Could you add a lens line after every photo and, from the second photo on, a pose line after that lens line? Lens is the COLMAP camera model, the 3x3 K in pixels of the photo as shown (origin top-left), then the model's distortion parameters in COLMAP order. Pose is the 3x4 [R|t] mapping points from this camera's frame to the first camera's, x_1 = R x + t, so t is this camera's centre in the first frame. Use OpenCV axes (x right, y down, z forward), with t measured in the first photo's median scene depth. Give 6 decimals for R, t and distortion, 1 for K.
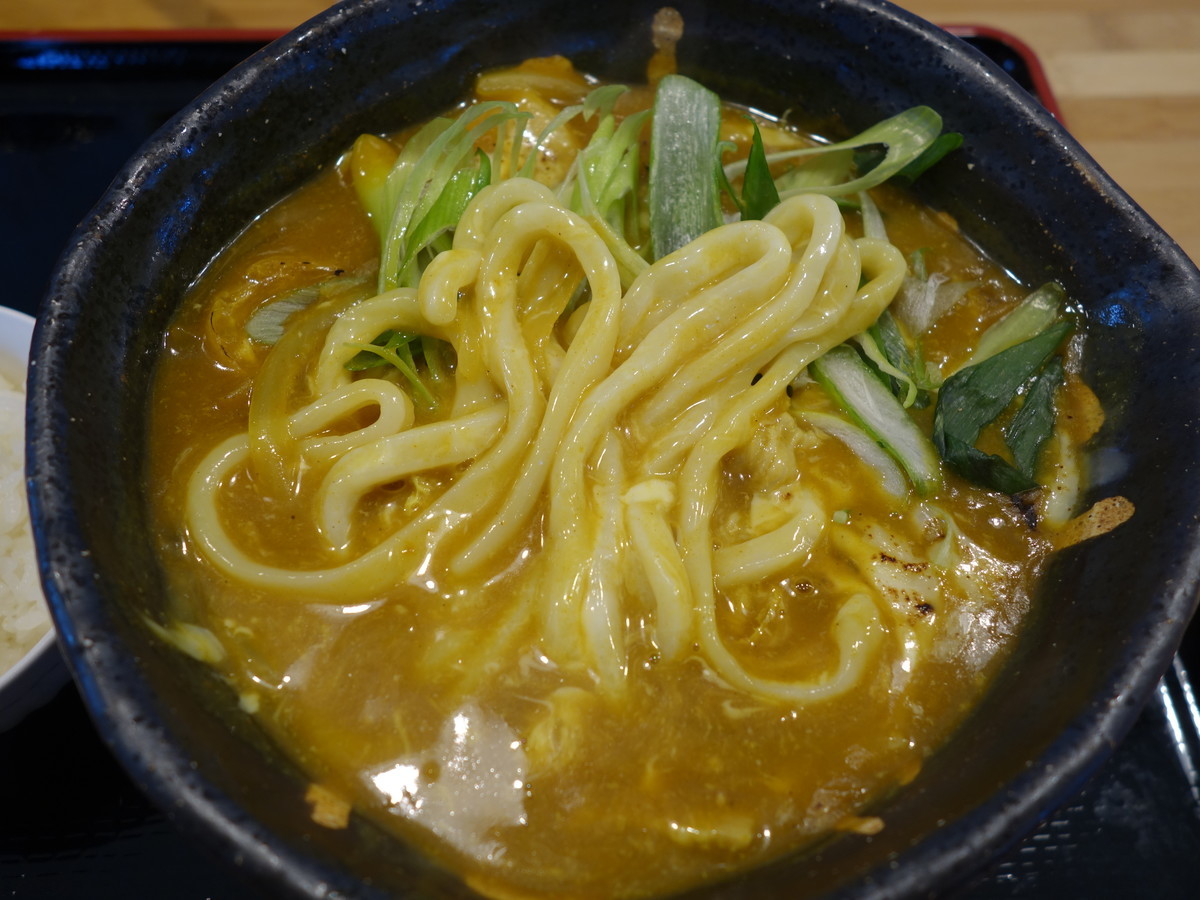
lens RADIAL K [[1031.7, 0, 593.7], [0, 1031.7, 452.7], [0, 0, 1]] dist [0.016947, 0.018917]
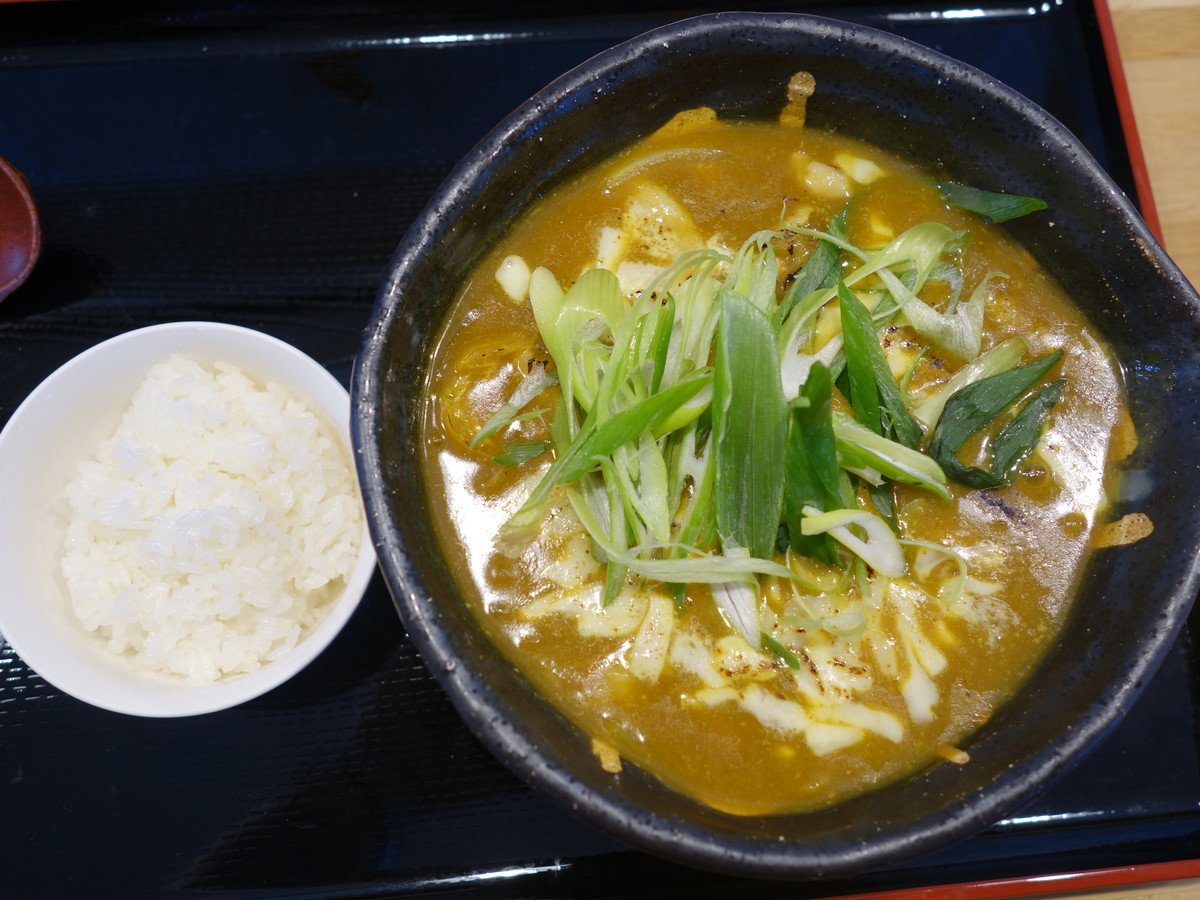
lens RADIAL K [[1031.7, 0, 601.2], [0, 1031.7, 453.5], [0, 0, 1]] dist [0.016947, 0.018917]
pose [[0.999527, -0.025329, 0.017434, -0.218522], [0.019788, 0.963821, 0.265815, -0.383892], [-0.023536, -0.265344, 0.963866, -0.272072]]
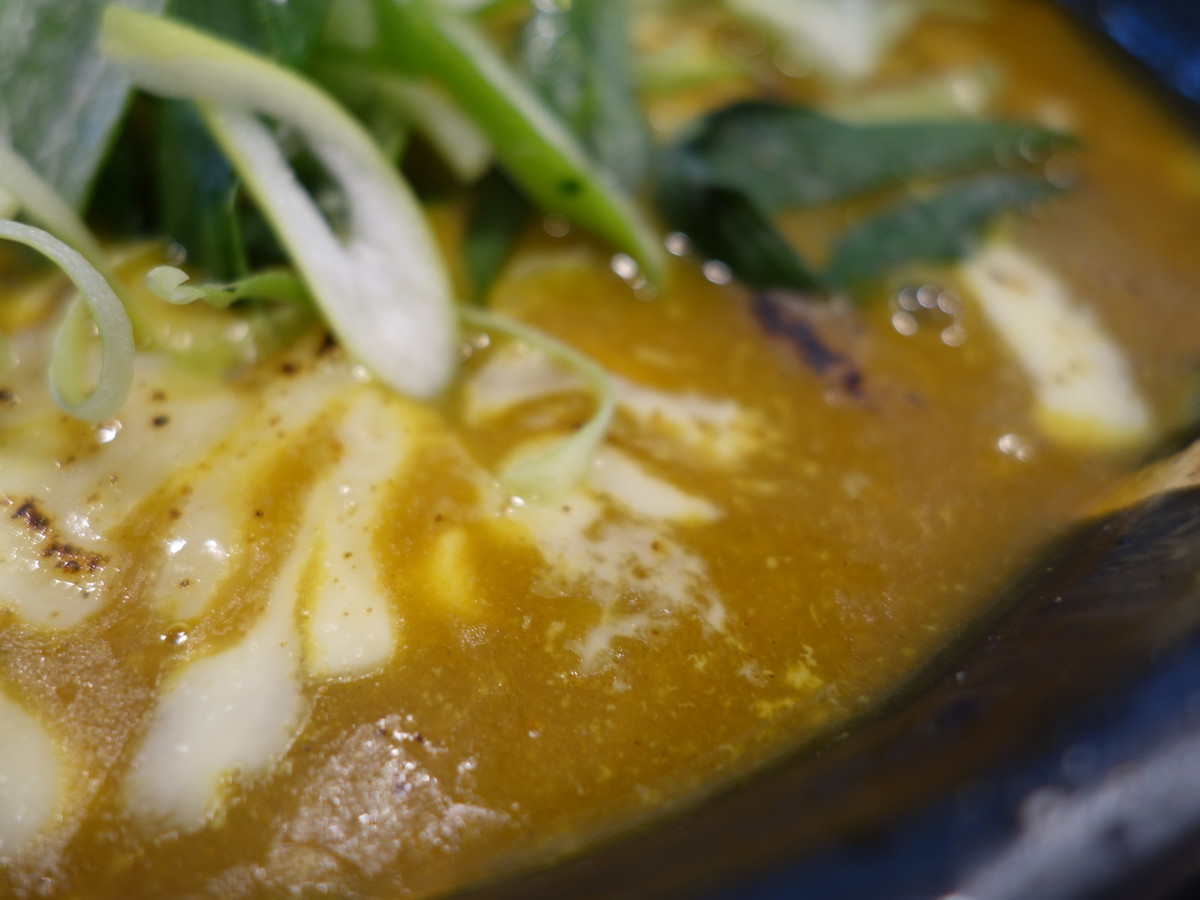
lens RADIAL K [[1031.7, 0, 605.7], [0, 1031.7, 447.1], [0, 0, 1]] dist [0.016947, 0.018917]
pose [[0.945656, 0.272021, -0.178153, 0.317274], [-0.301190, 0.939247, -0.164620, 0.174274], [0.122550, 0.209332, 0.970135, 0.539909]]
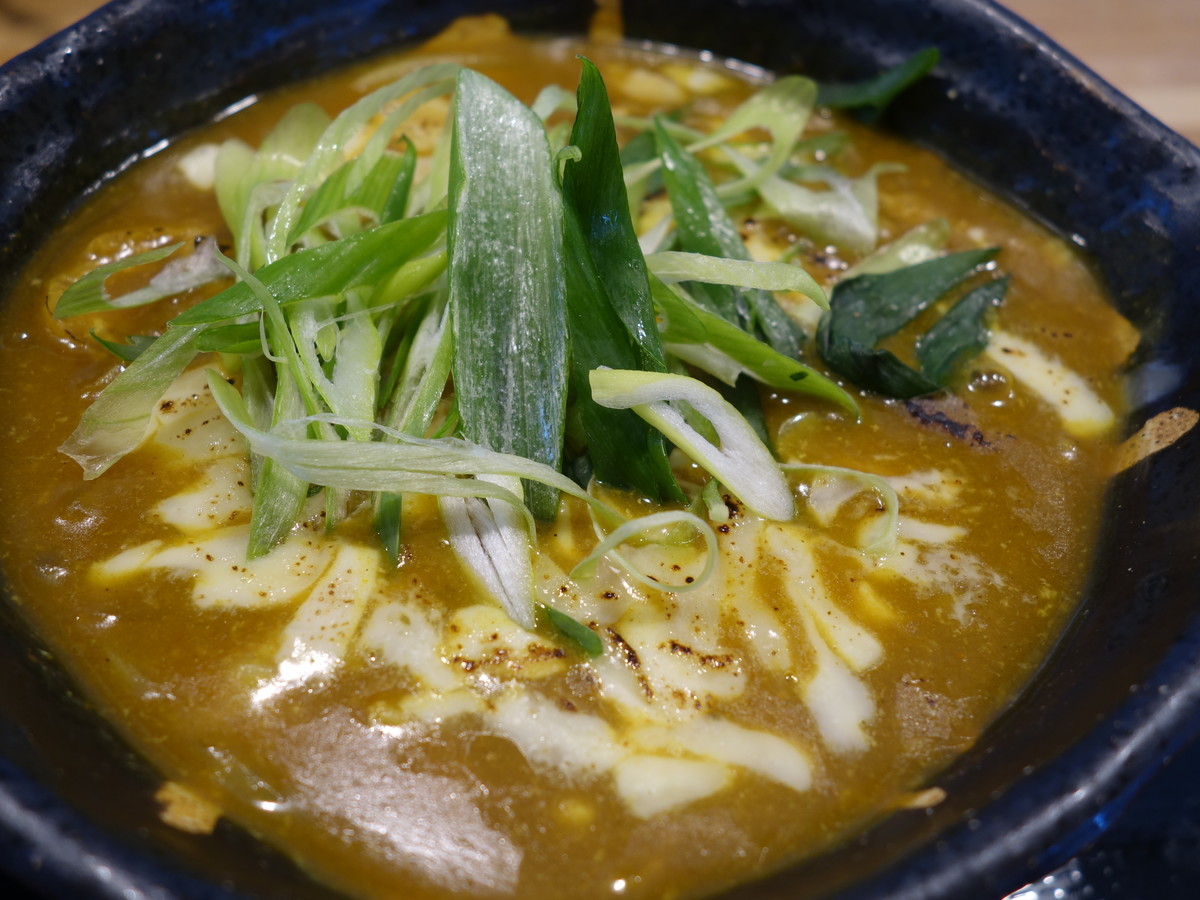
lens RADIAL K [[1031.7, 0, 594.3], [0, 1031.7, 449.4], [0, 0, 1]] dist [0.016947, 0.018917]
pose [[0.998544, -0.033767, 0.042061, 0.004325], [0.039879, 0.987238, -0.154179, 0.169849], [-0.036318, 0.155632, 0.987147, 0.183348]]
